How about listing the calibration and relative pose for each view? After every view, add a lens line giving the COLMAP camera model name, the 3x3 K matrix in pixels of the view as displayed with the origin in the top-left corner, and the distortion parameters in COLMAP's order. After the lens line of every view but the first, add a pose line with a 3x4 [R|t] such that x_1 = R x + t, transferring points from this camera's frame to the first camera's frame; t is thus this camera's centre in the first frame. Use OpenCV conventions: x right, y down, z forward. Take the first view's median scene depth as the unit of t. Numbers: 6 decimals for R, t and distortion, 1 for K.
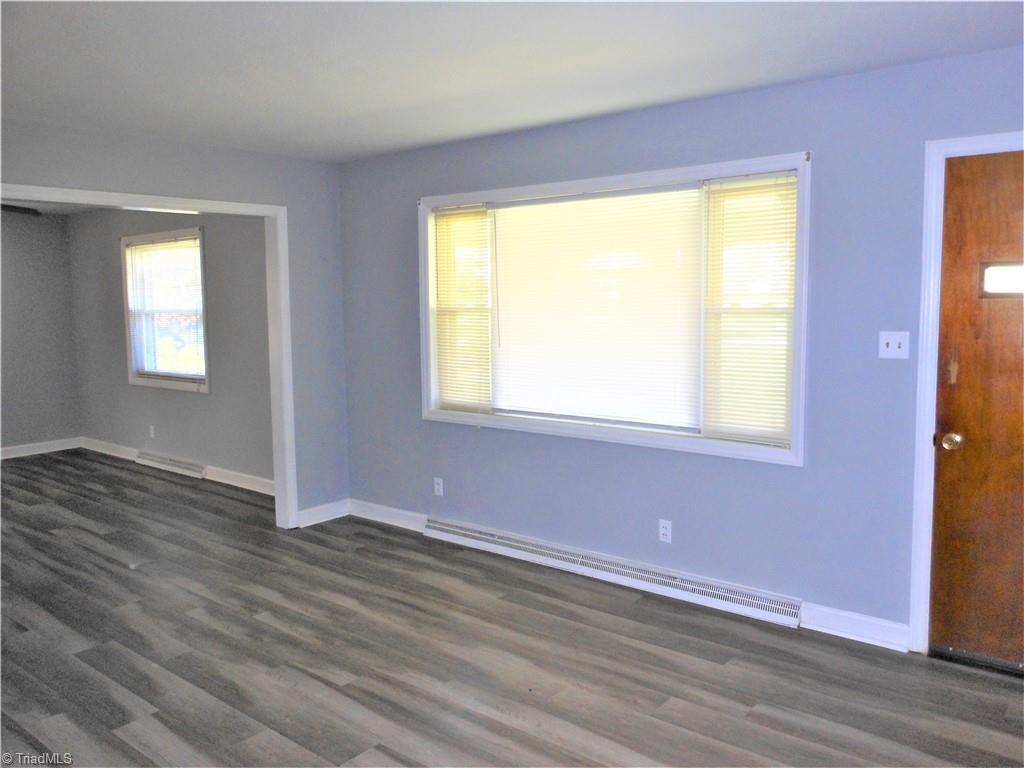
lens RADIAL K [[815.4, 0, 519.7], [0, 815.4, 380.7], [0, 0, 1]] dist [-0.027586, 0.015198]
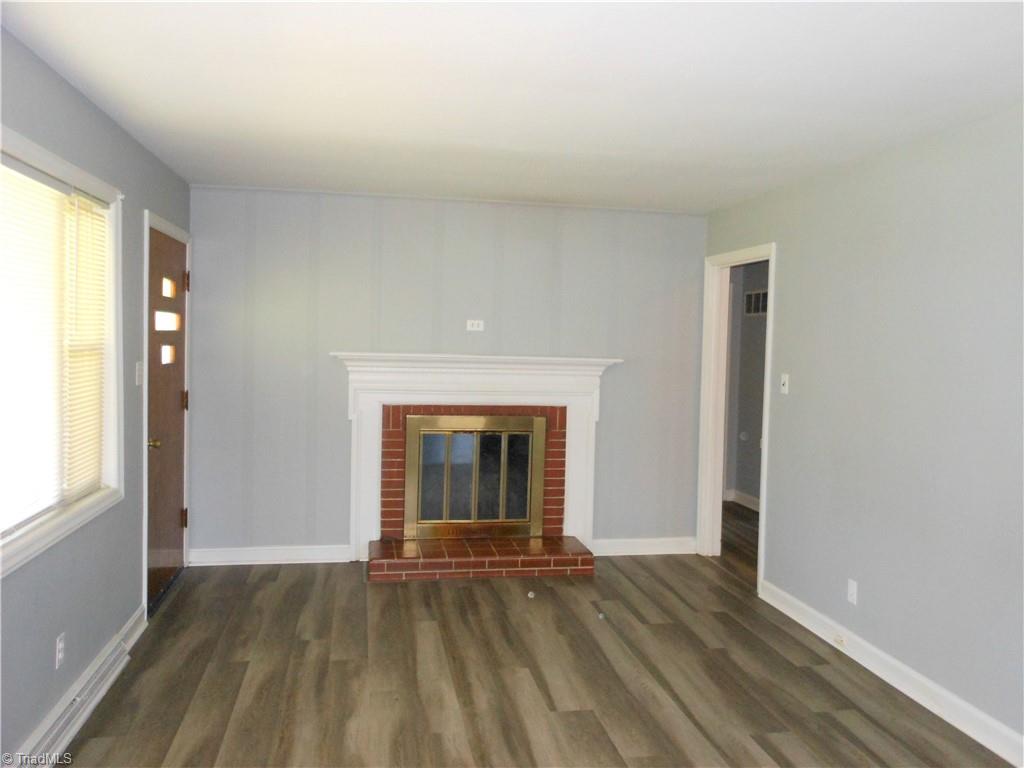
lens RADIAL K [[815.4, 0, 493.0], [0, 815.4, 368.3], [0, 0, 1]] dist [-0.027586, 0.015198]
pose [[-0.742287, -0.023745, 0.669661, -0.583126], [0.067411, 0.991656, 0.109885, -0.119290], [-0.666682, 0.126709, -0.734493, 1.221019]]
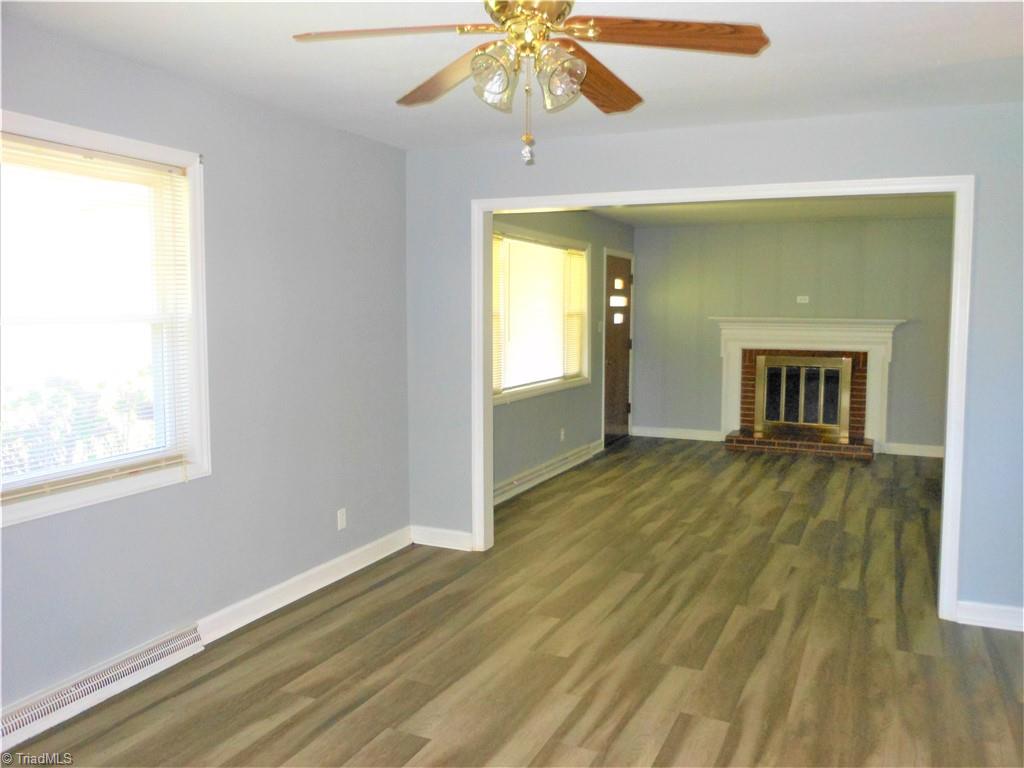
lens RADIAL K [[815.4, 0, 503.9], [0, 815.4, 380.3], [0, 0, 1]] dist [-0.027586, 0.015198]
pose [[-0.236262, -0.064610, 0.969539, -1.502502], [0.111684, 0.989369, 0.093147, -0.119175], [-0.965250, 0.130289, -0.226534, 1.490417]]
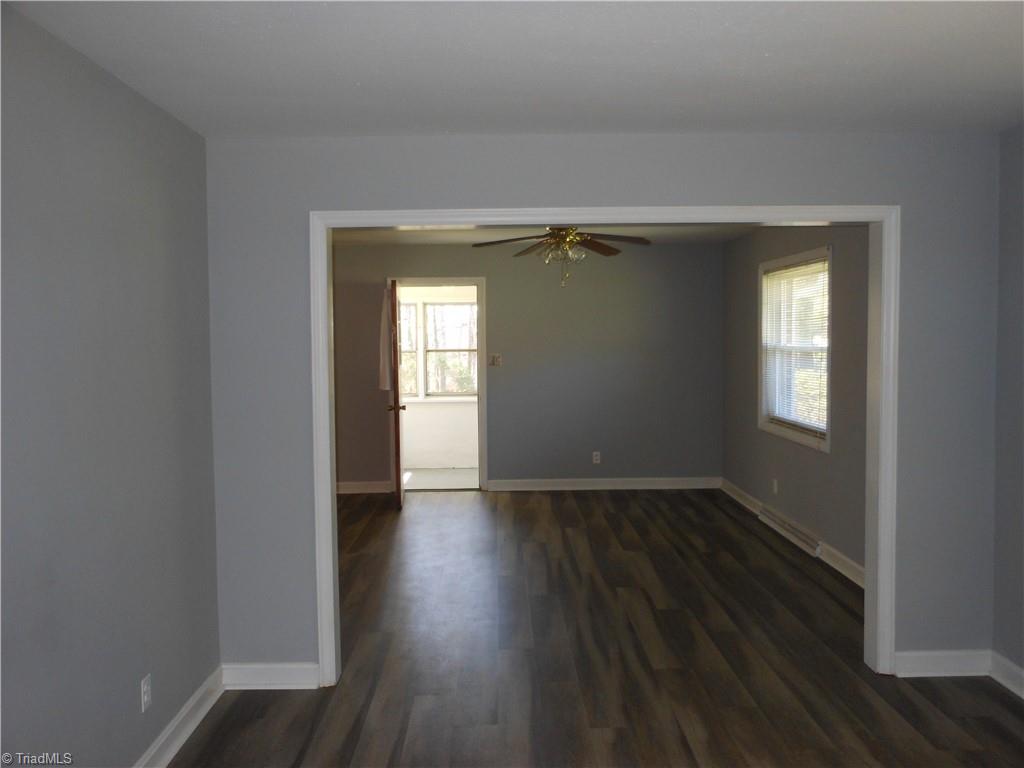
lens RADIAL K [[815.4, 0, 507.0], [0, 815.4, 381.1], [0, 0, 1]] dist [-0.027586, 0.015198]
pose [[0.641096, 0.062706, -0.764895, 0.029855], [-0.089330, 0.995979, 0.006779, -0.052600], [0.762244, 0.063982, 0.644119, 0.388461]]
